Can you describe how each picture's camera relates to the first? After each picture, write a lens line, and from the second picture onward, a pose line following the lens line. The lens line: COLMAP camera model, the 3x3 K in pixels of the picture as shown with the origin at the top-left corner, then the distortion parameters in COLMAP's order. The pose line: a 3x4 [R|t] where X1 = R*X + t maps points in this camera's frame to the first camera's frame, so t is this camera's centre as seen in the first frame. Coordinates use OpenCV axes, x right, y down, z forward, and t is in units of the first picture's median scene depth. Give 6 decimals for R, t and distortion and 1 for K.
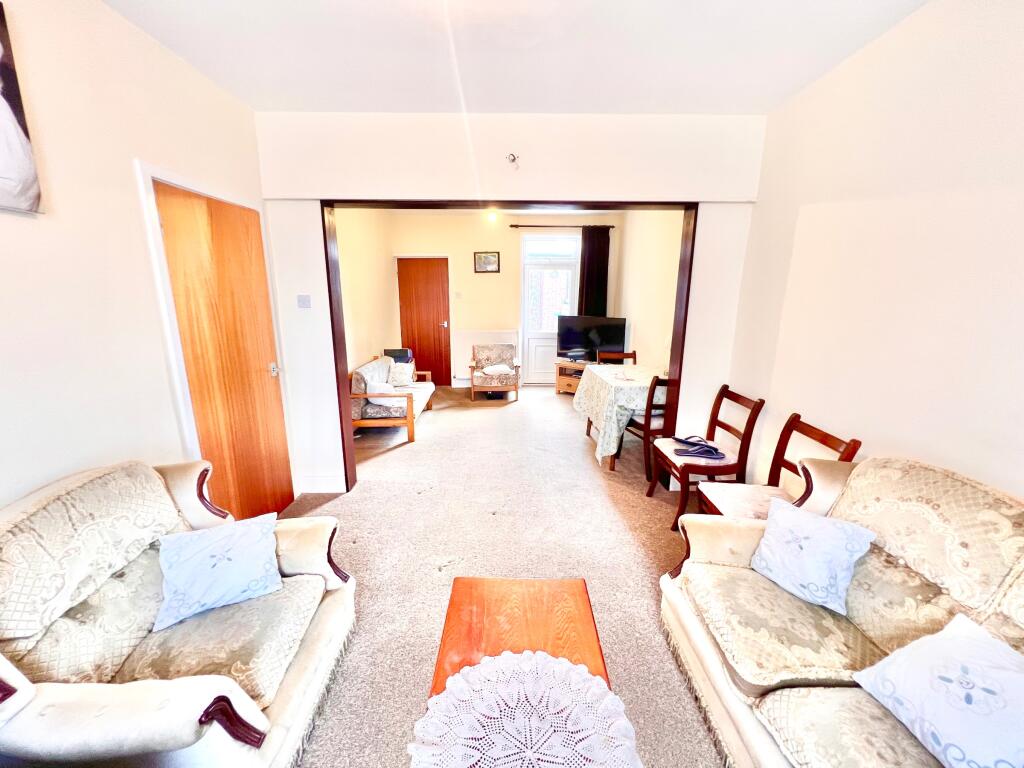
lens RADIAL K [[411.0, 0, 512.3], [0, 411.0, 383.2], [0, 0, 1]] dist [-0.002628, 0.000011]
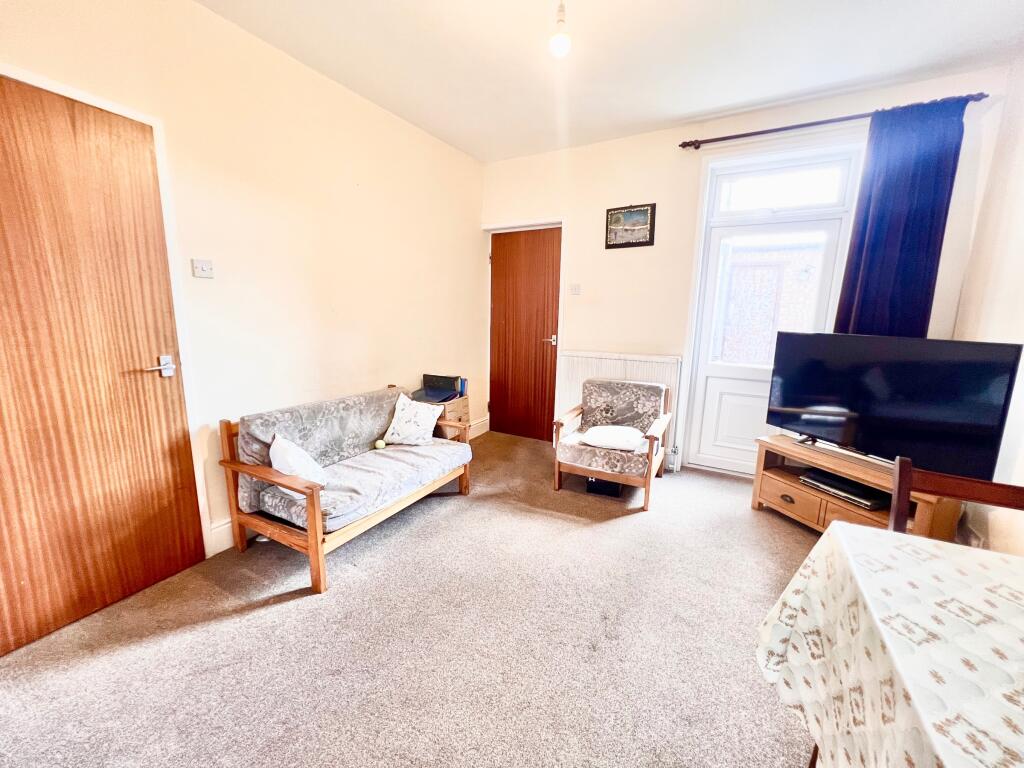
lens RADIAL K [[411.0, 0, 509.0], [0, 411.0, 387.0], [0, 0, 1]] dist [-0.002628, 0.000011]
pose [[0.863233, 0.102361, -0.494319, 0.086634], [-0.123598, 0.992278, -0.010364, -0.065548], [0.489441, 0.070044, 0.869219, 0.484491]]
